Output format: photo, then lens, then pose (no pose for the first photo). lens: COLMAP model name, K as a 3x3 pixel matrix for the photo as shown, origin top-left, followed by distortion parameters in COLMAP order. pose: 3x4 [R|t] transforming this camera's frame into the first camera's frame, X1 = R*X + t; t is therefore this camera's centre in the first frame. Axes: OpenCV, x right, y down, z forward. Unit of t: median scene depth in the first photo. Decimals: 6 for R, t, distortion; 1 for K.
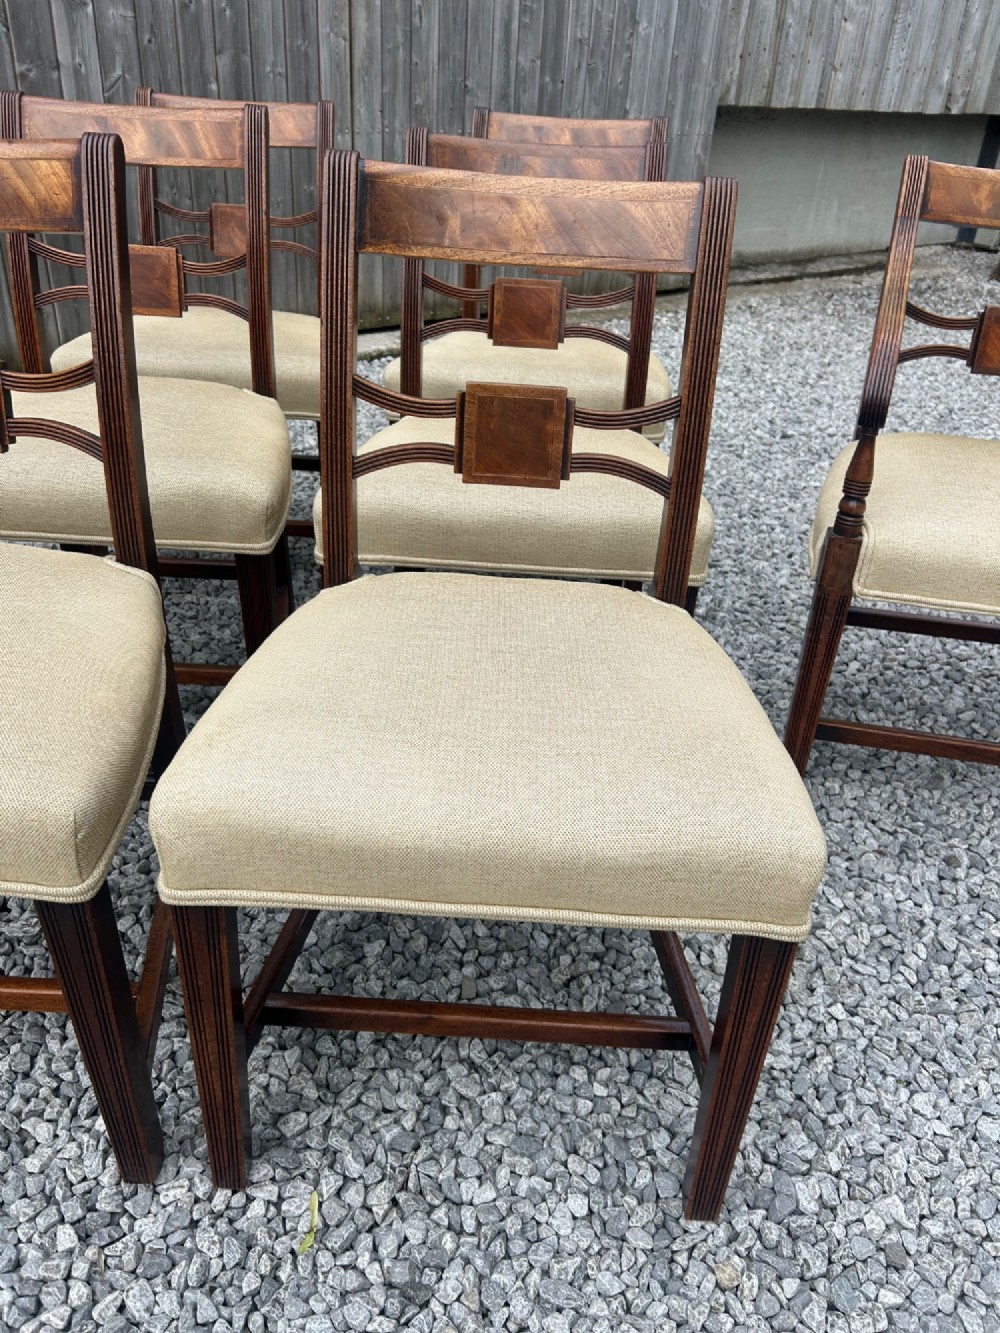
lens RADIAL K [[1003.5, 0, 508.7], [0, 1003.5, 685.5], [0, 0, 1]] dist [0.011582, -0.010790]
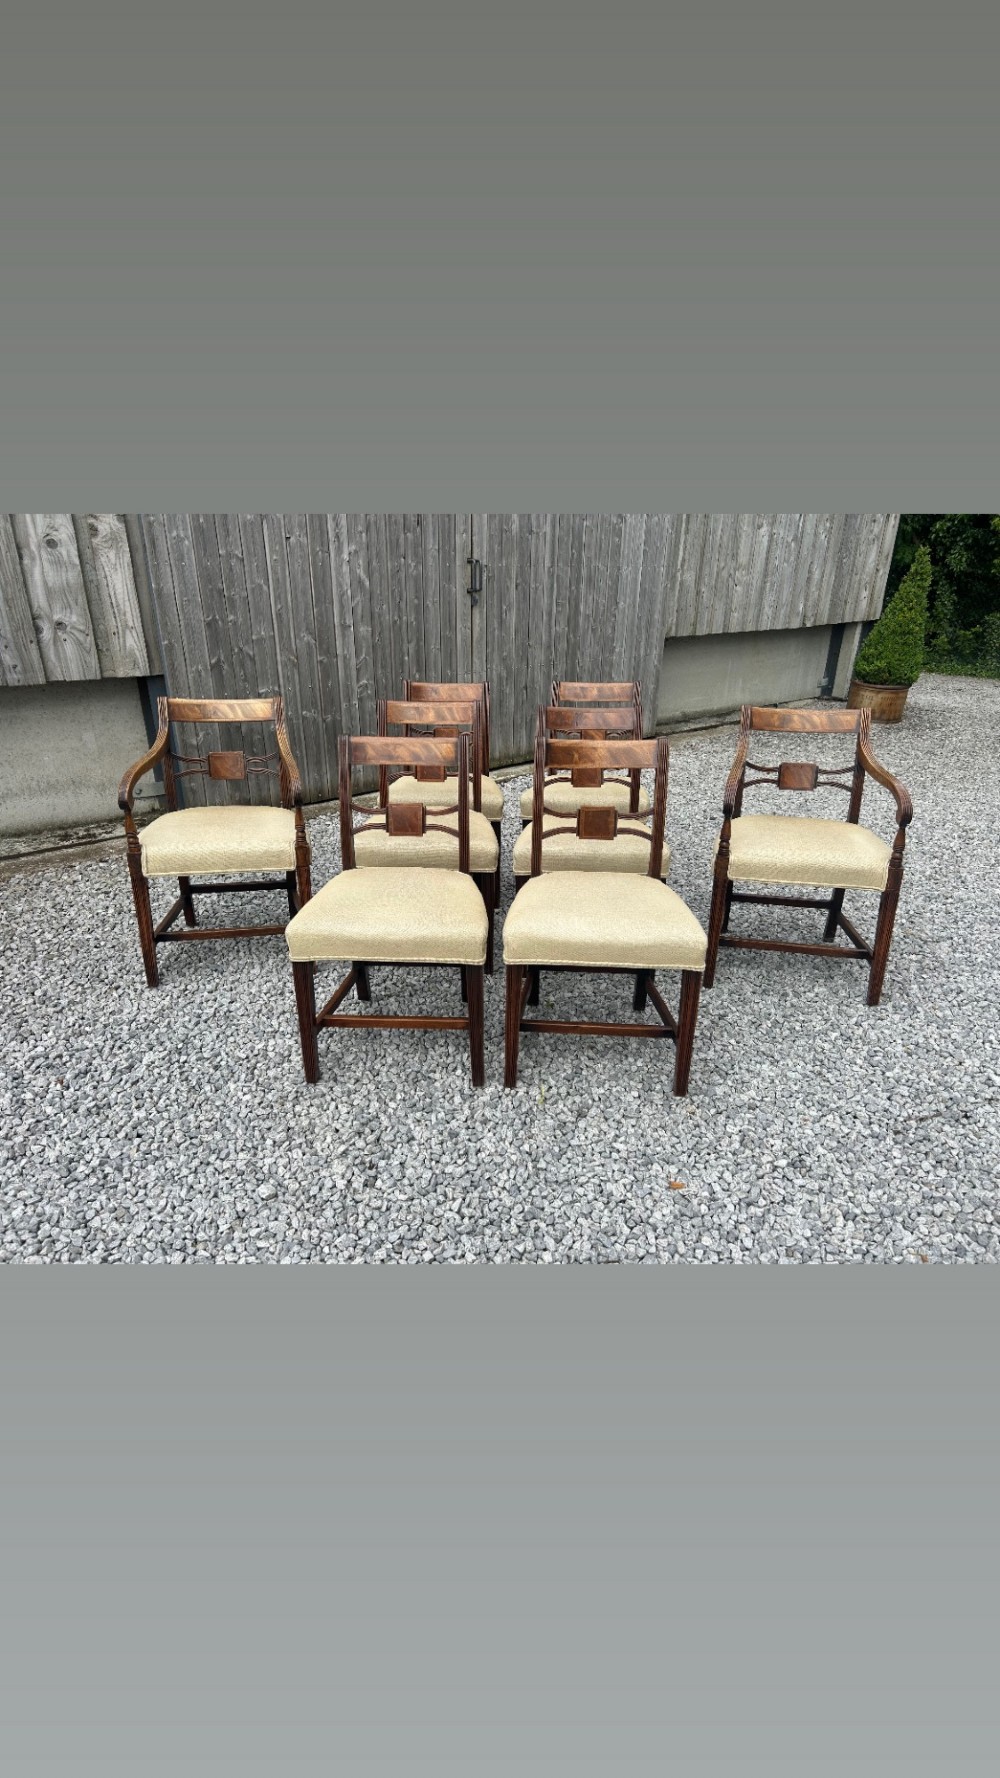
lens RADIAL K [[753.0, 0, 492.4], [0, 753.0, 888.7], [0, 0, 1]] dist [0.003802, 0.000045]
pose [[0.998080, -0.035027, -0.051078, -0.167381], [0.026518, 0.986978, -0.158656, 0.238866], [0.055970, 0.156997, 0.986012, -0.981195]]
